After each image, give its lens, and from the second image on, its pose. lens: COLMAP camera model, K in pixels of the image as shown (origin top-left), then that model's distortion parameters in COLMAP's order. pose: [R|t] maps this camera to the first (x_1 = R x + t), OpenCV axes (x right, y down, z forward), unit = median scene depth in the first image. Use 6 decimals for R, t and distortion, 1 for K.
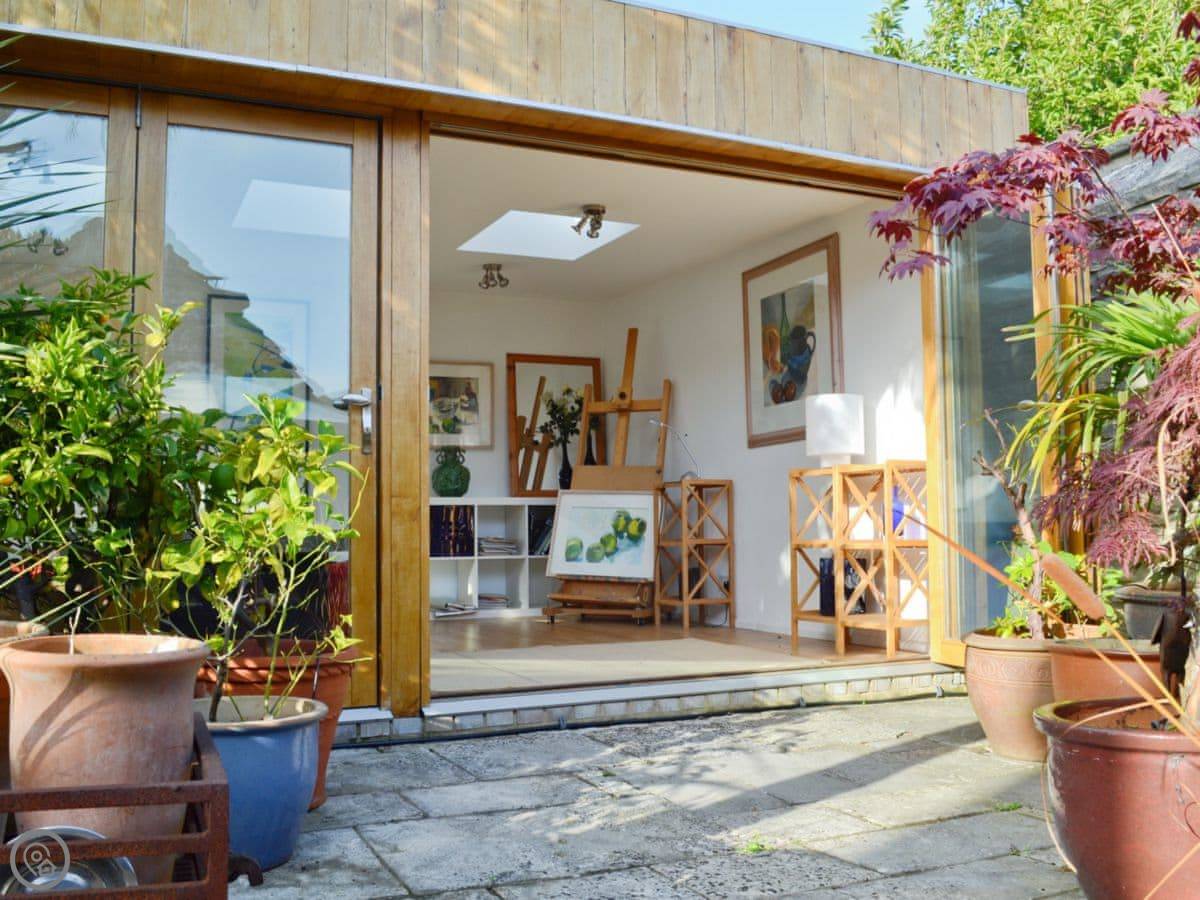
lens RADIAL K [[1109.7, 0, 600.0], [0, 1109.7, 450.0], [0, 0, 1]] dist [-0.081753, -0.000971]
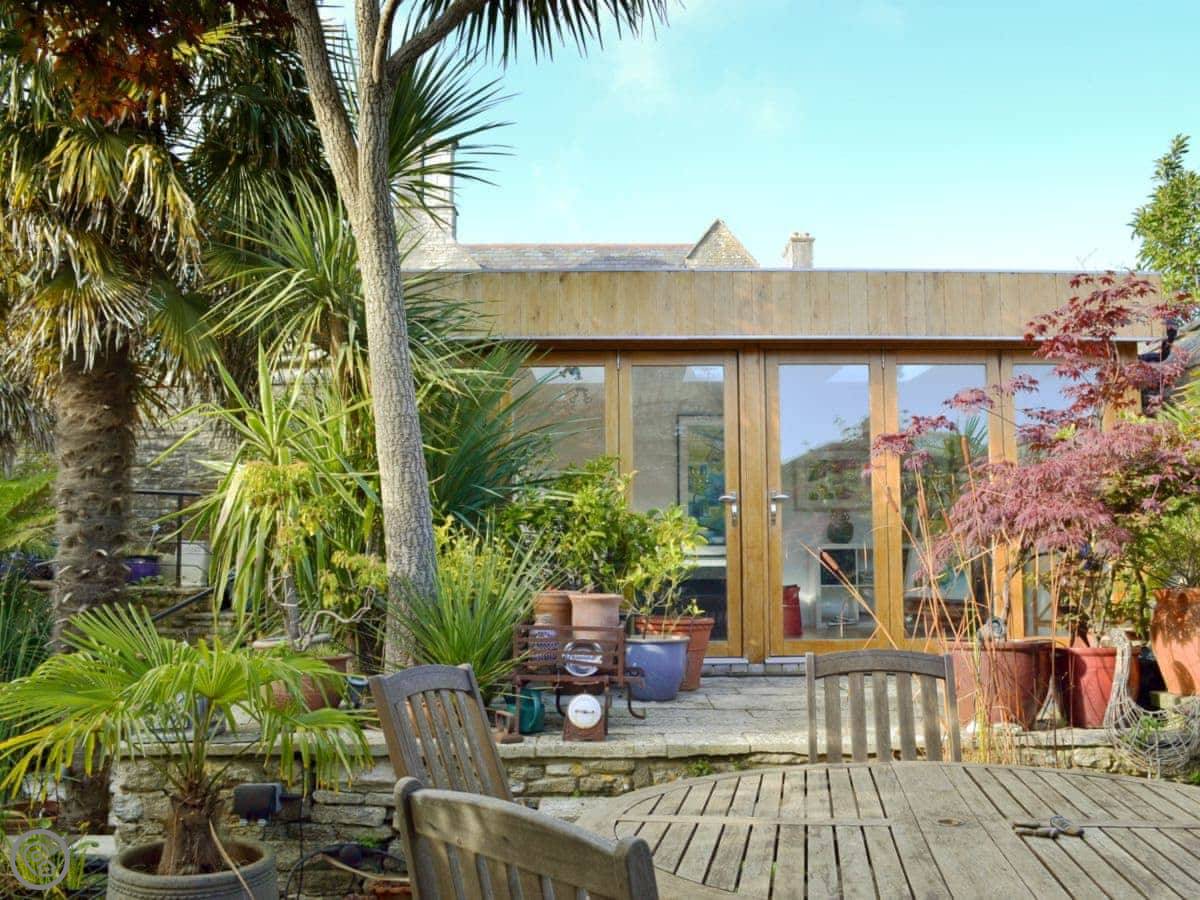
lens RADIAL K [[1109.7, 0, 600.0], [0, 1109.7, 450.0], [0, 0, 1]] dist [-0.081753, -0.000971]
pose [[0.895099, -0.039321, -0.444129, 0.330922], [0.023903, 0.998903, -0.040264, -0.042885], [0.445225, 0.025424, 0.895057, -0.628287]]
